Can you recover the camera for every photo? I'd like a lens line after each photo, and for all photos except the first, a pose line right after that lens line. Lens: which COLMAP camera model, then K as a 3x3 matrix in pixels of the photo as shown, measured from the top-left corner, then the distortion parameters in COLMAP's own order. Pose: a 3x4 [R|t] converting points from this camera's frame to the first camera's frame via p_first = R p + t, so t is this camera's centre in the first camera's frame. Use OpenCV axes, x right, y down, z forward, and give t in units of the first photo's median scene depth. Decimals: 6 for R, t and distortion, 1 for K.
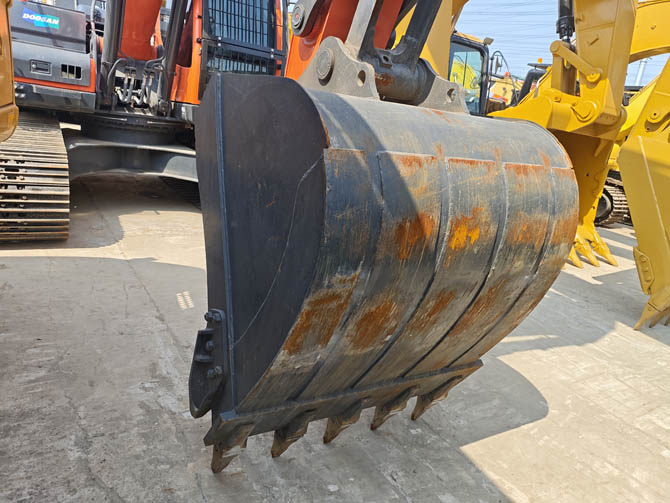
lens RADIAL K [[507.0, 0, 334.7], [0, 507.0, 218.6], [0, 0, 1]] dist [-0.008797, -0.001158]
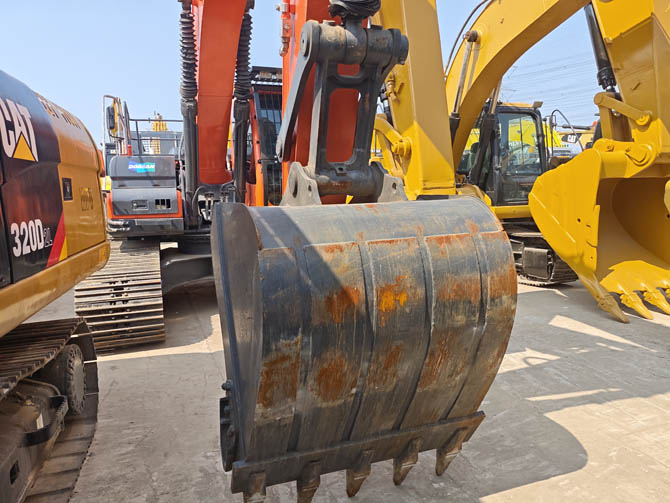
lens RADIAL K [[507.0, 0, 334.7], [0, 507.0, 218.6], [0, 0, 1]] dist [-0.008797, -0.001158]
pose [[0.964322, -0.156087, -0.213823, 0.207114], [0.119382, 0.977302, -0.175011, 0.019816], [0.236286, 0.143240, 0.961068, -0.135304]]
